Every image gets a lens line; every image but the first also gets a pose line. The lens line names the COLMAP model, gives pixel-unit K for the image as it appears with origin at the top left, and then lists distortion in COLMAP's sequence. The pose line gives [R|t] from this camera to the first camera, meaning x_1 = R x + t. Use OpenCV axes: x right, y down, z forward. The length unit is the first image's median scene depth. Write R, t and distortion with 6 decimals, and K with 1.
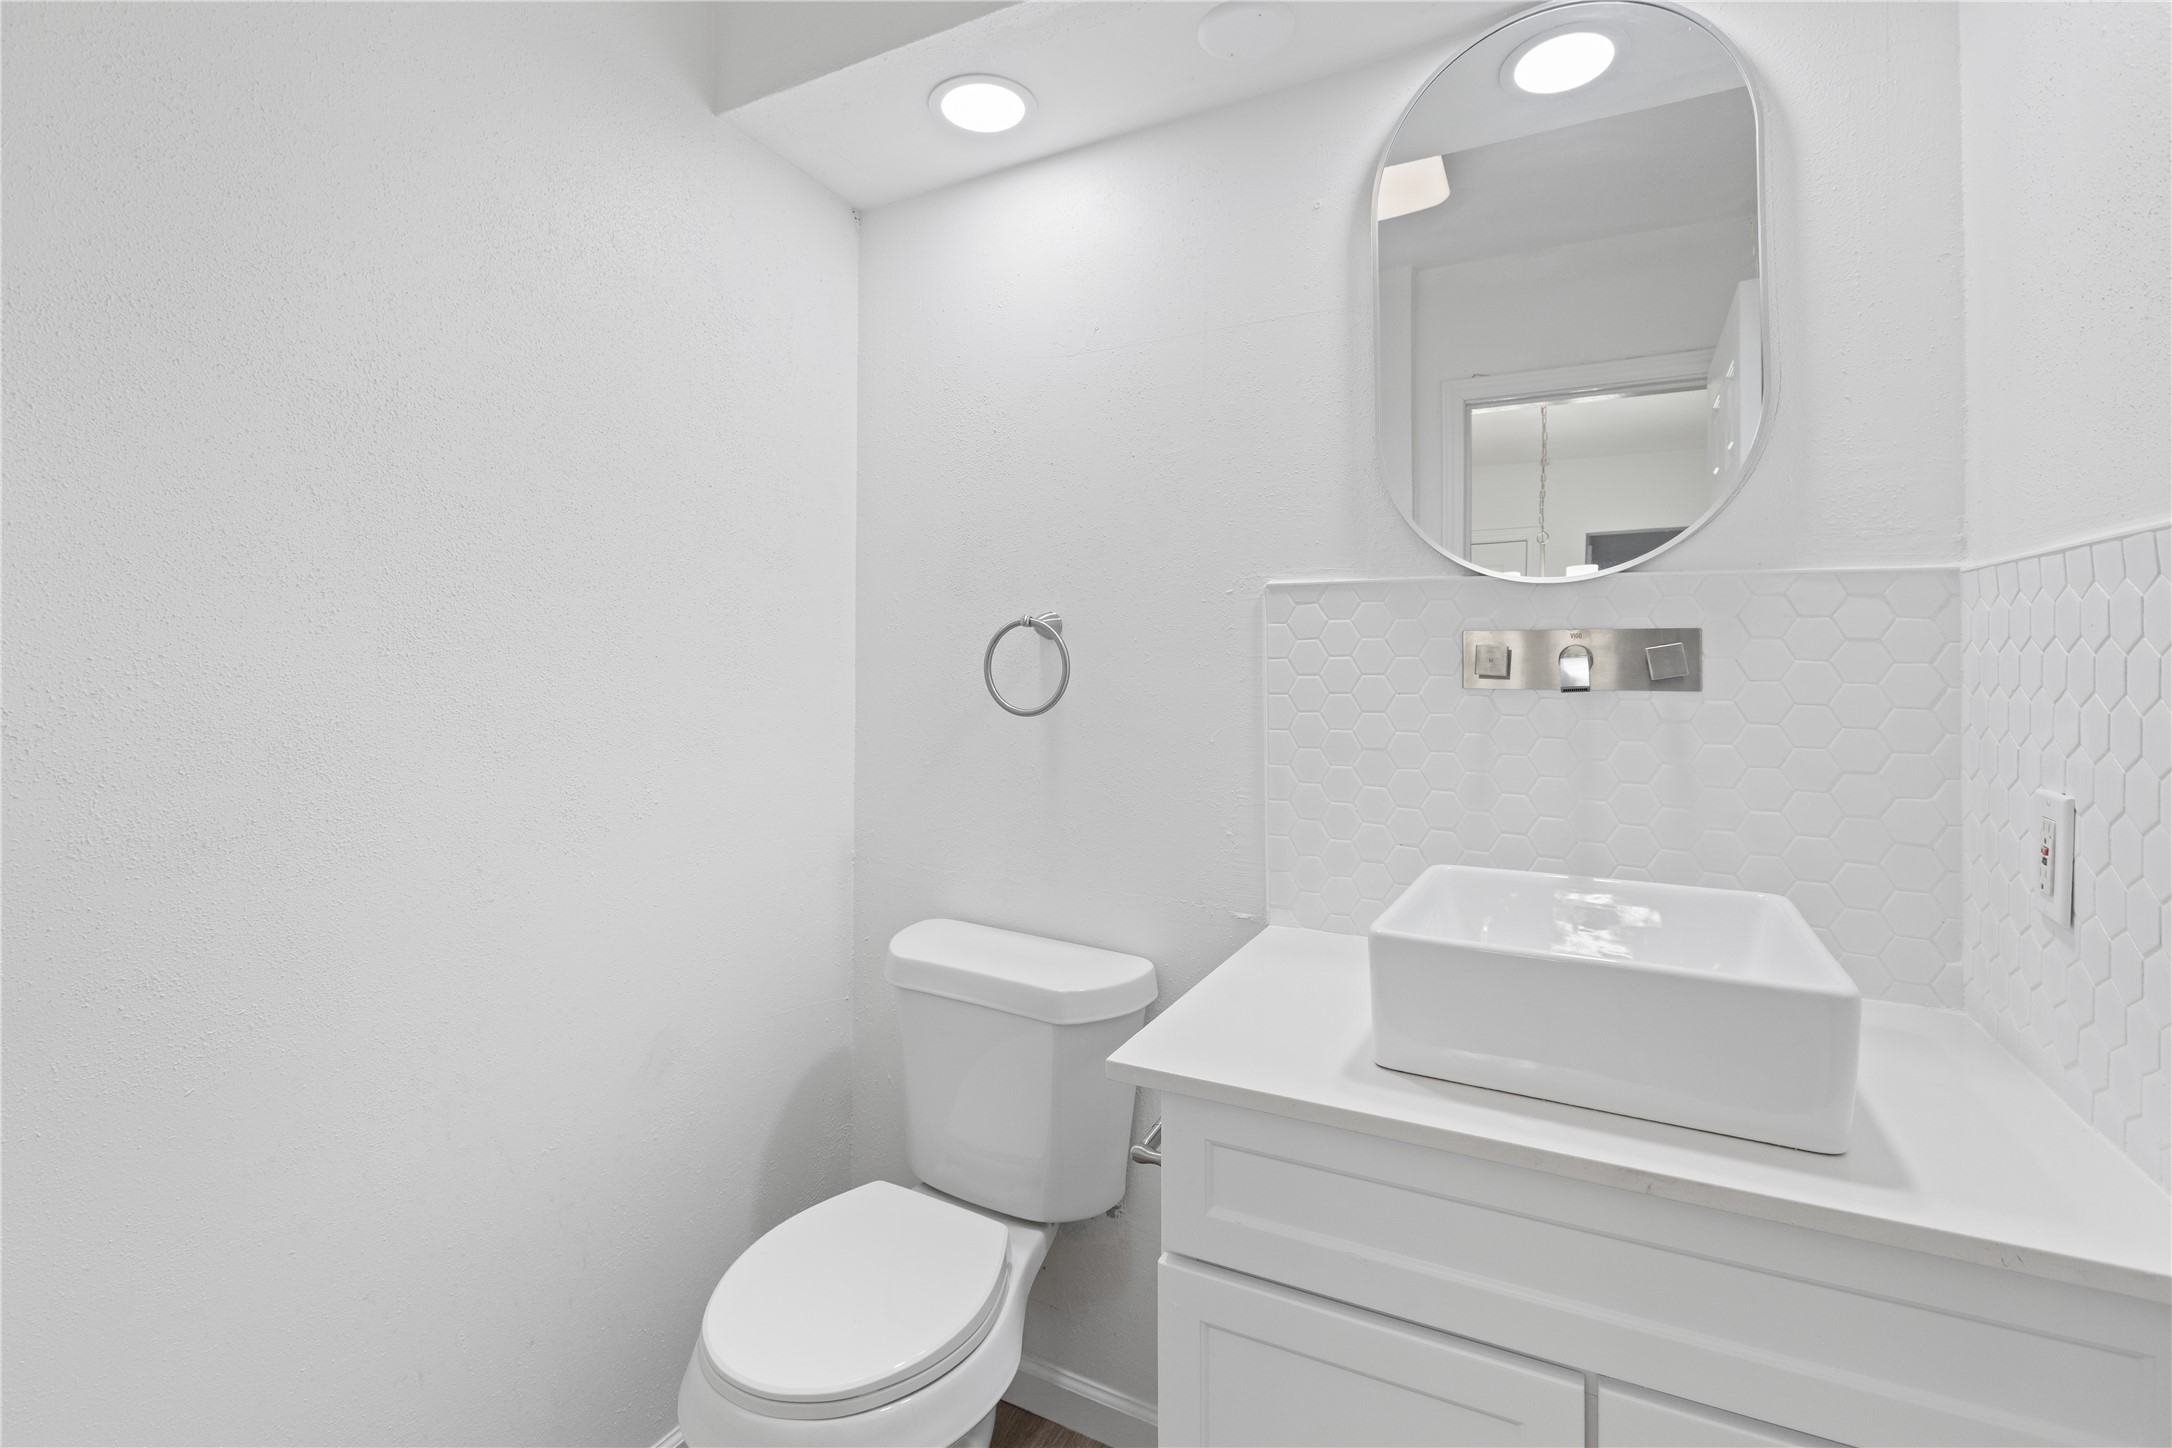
lens RADIAL K [[951.7, 0, 1079.9], [0, 951.7, 682.5], [0, 0, 1]] dist [-0.011438, -0.000638]
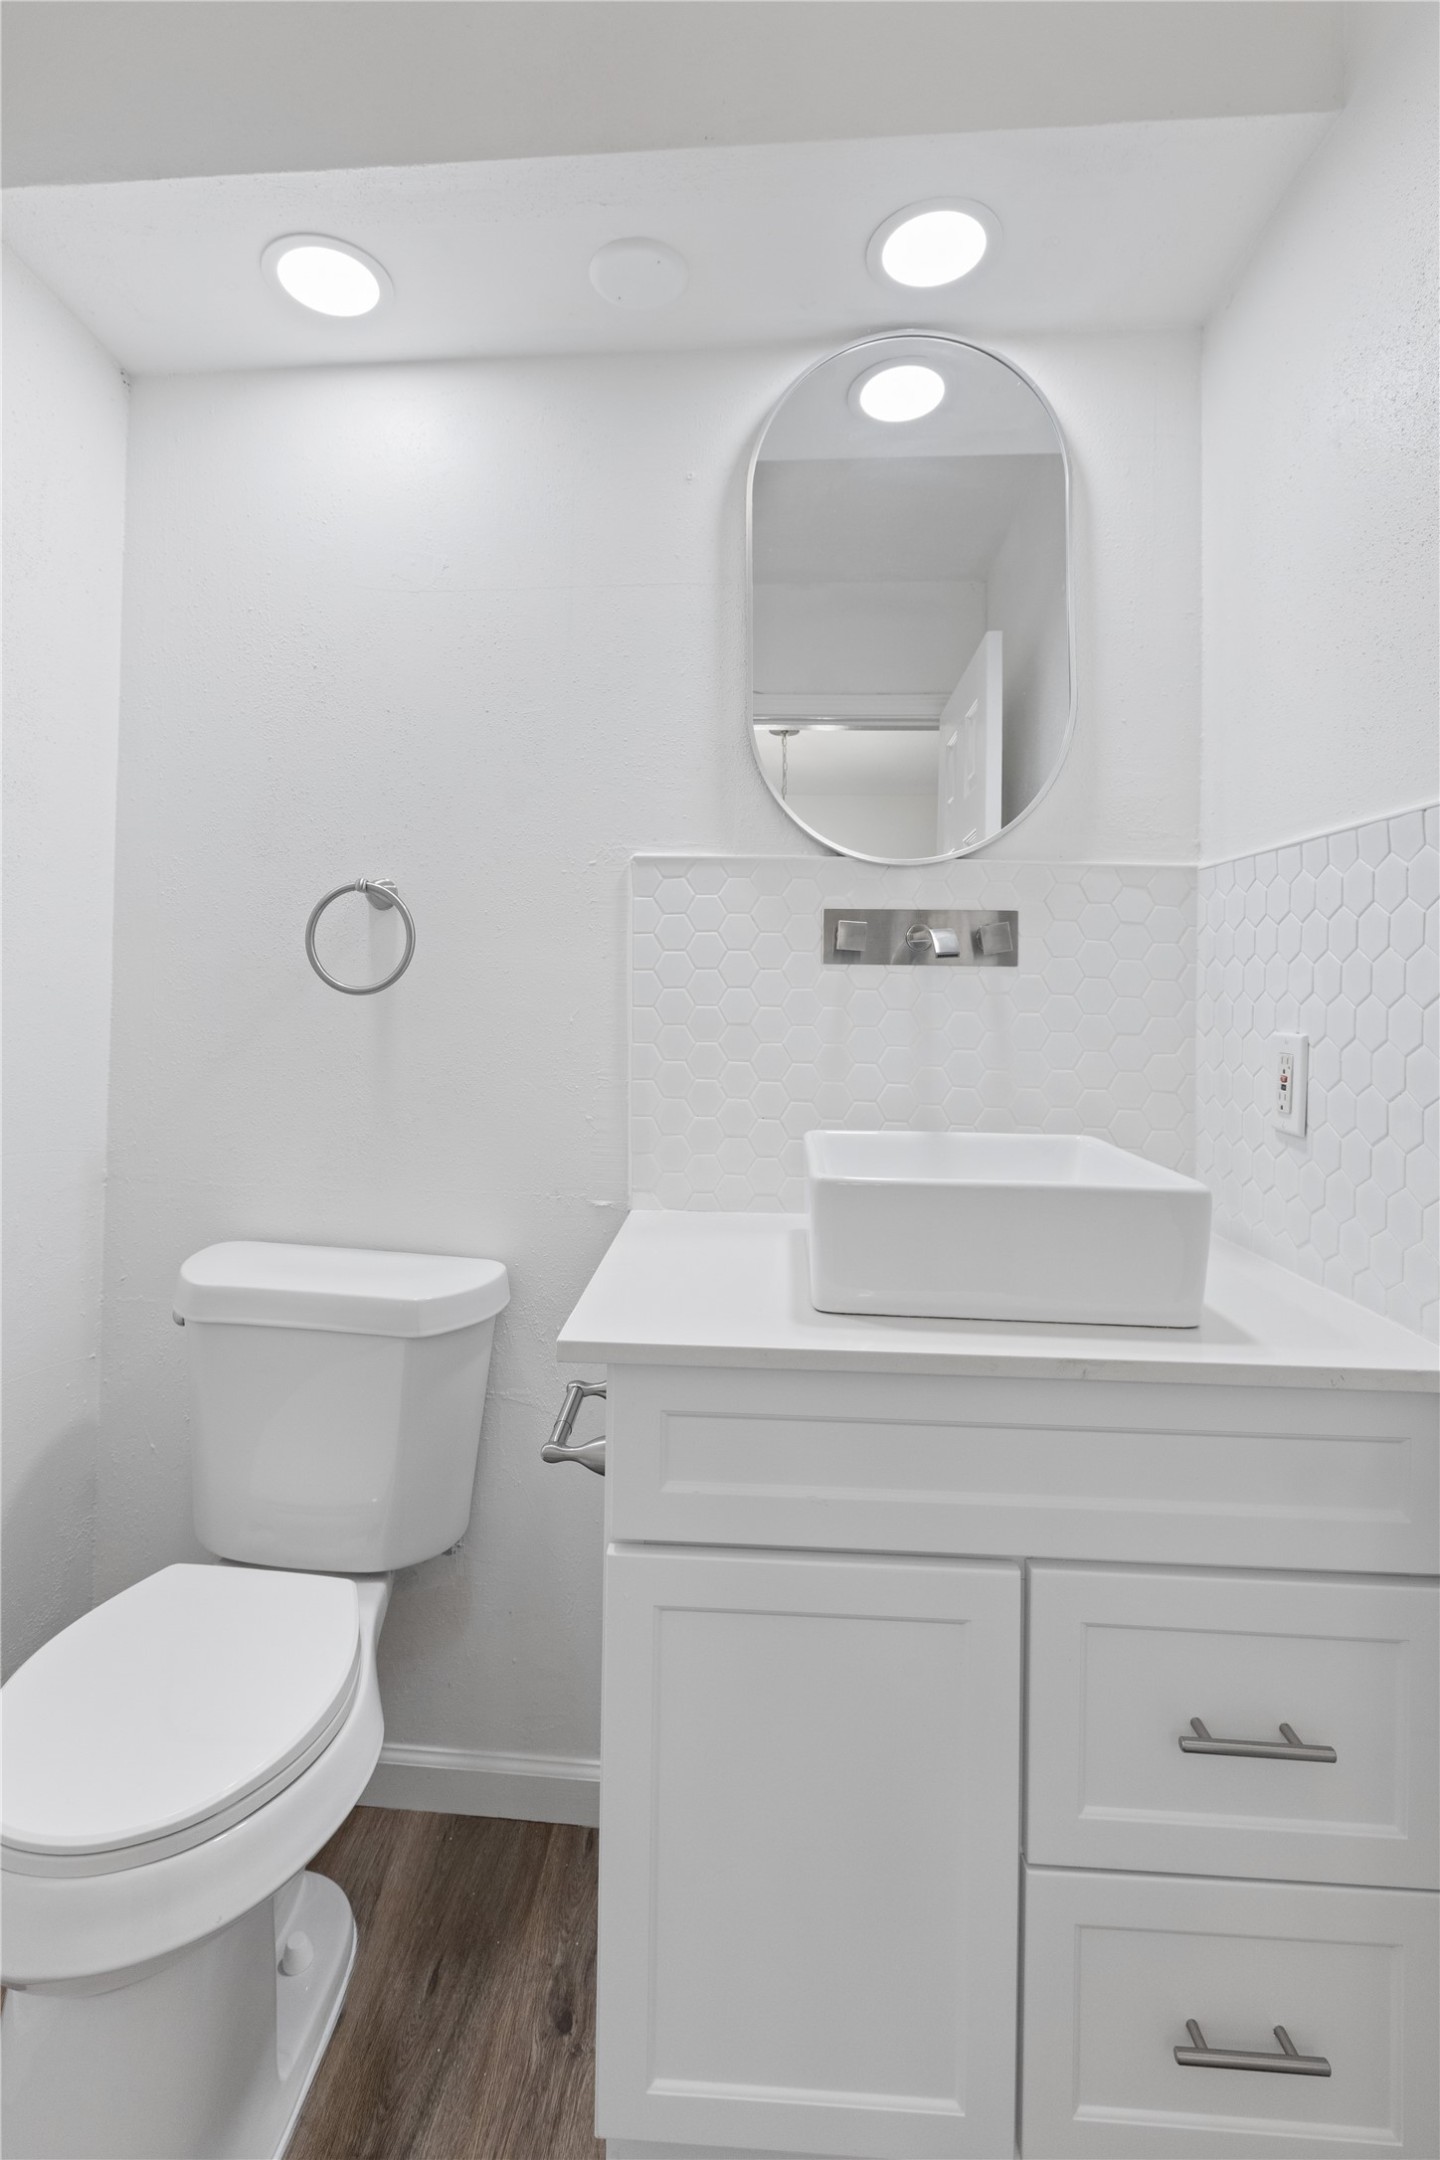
lens RADIAL K [[985.0, 0, 720.2], [0, 985.0, 992.5], [0, 0, 1]] dist [-0.008997, 0.000615]
pose [[0.917600, 0.006120, 0.397459, -0.137471], [-0.003193, 0.999963, -0.008025, 0.049327], [-0.397493, 0.006095, 0.917585, 0.051312]]
